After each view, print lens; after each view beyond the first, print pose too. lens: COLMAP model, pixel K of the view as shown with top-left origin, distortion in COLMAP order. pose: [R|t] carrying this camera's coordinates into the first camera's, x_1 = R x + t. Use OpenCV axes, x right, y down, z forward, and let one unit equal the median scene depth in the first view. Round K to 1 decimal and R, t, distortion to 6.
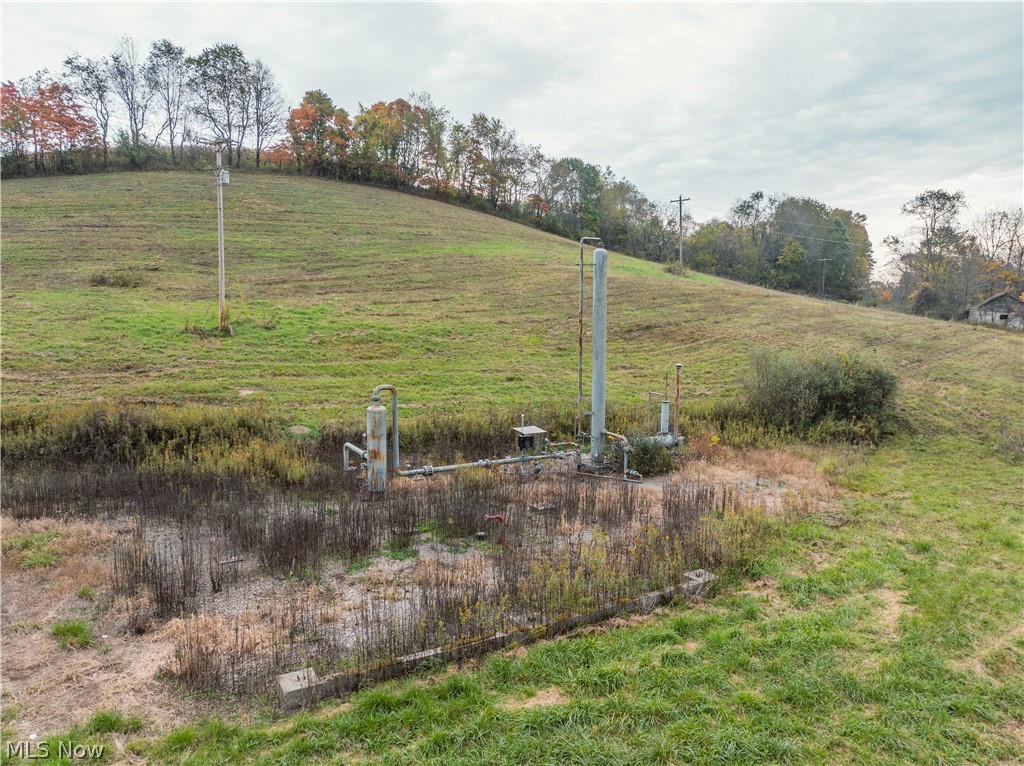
lens RADIAL K [[713.3, 0, 512.0], [0, 713.3, 383.0], [0, 0, 1]] dist [-0.039947, 0.005454]
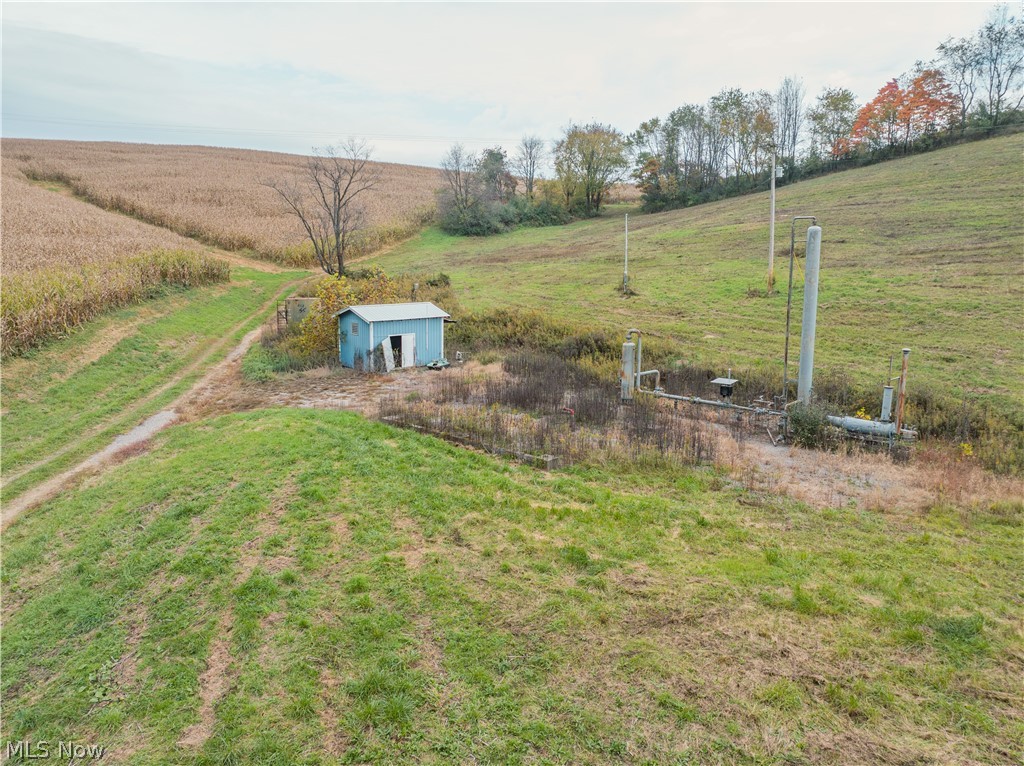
lens RADIAL K [[713.3, 0, 512.0], [0, 713.3, 383.0], [0, 0, 1]] dist [-0.039947, 0.005454]
pose [[0.202762, 0.171896, -0.964022, 0.408354], [-0.098482, 0.983060, 0.154577, -0.031776], [0.974263, 0.063597, 0.216256, 0.110769]]
